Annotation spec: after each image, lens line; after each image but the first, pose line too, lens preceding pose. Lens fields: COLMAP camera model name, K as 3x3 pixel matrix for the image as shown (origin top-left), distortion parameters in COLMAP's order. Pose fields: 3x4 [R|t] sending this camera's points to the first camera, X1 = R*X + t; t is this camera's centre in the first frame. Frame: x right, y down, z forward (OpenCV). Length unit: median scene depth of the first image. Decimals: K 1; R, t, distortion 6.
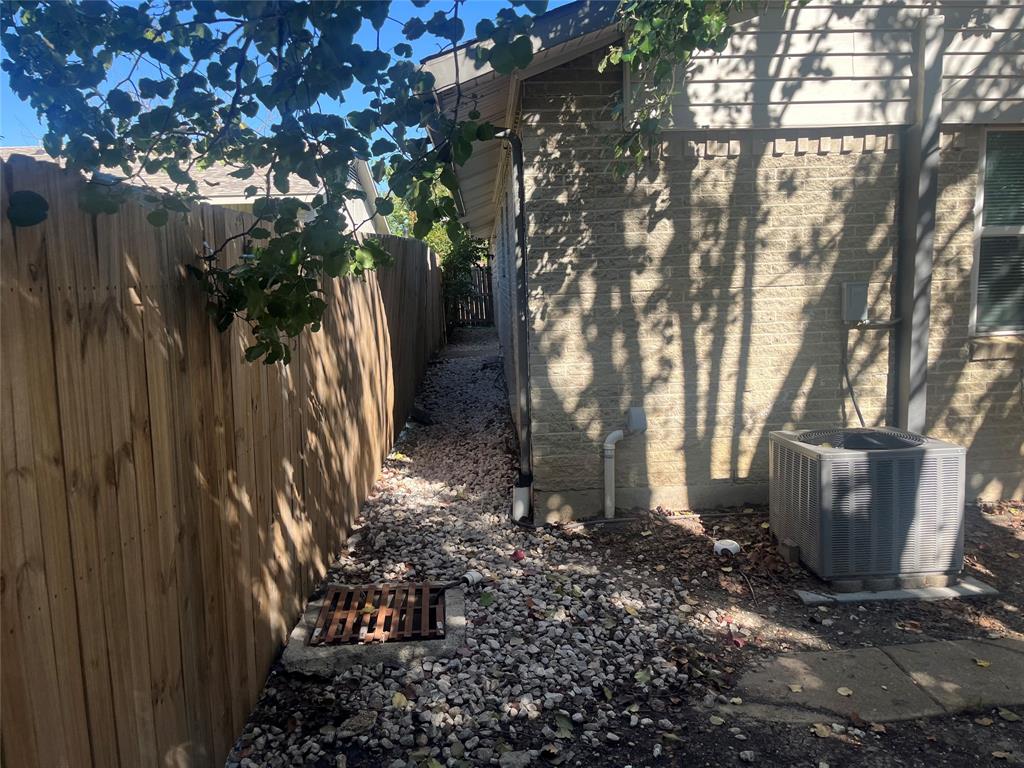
lens RADIAL K [[801.4, 0, 512.0], [0, 801.4, 384.0], [0, 0, 1]] dist [0.023209, -0.006728]
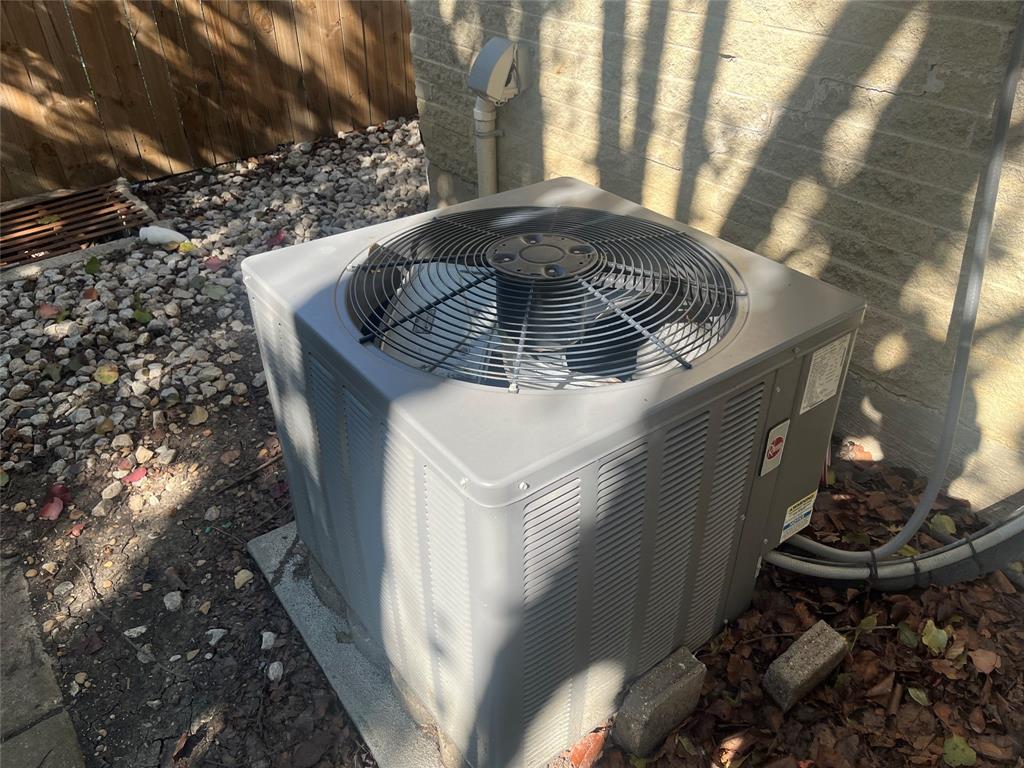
lens RADIAL K [[801.4, 0, 512.0], [0, 801.4, 384.0], [0, 0, 1]] dist [0.023209, -0.006728]
pose [[0.565939, 0.486423, -0.665662, 0.545214], [-0.115229, 0.846147, 0.520344, -0.042329], [0.816355, -0.217780, 0.534917, 0.701423]]
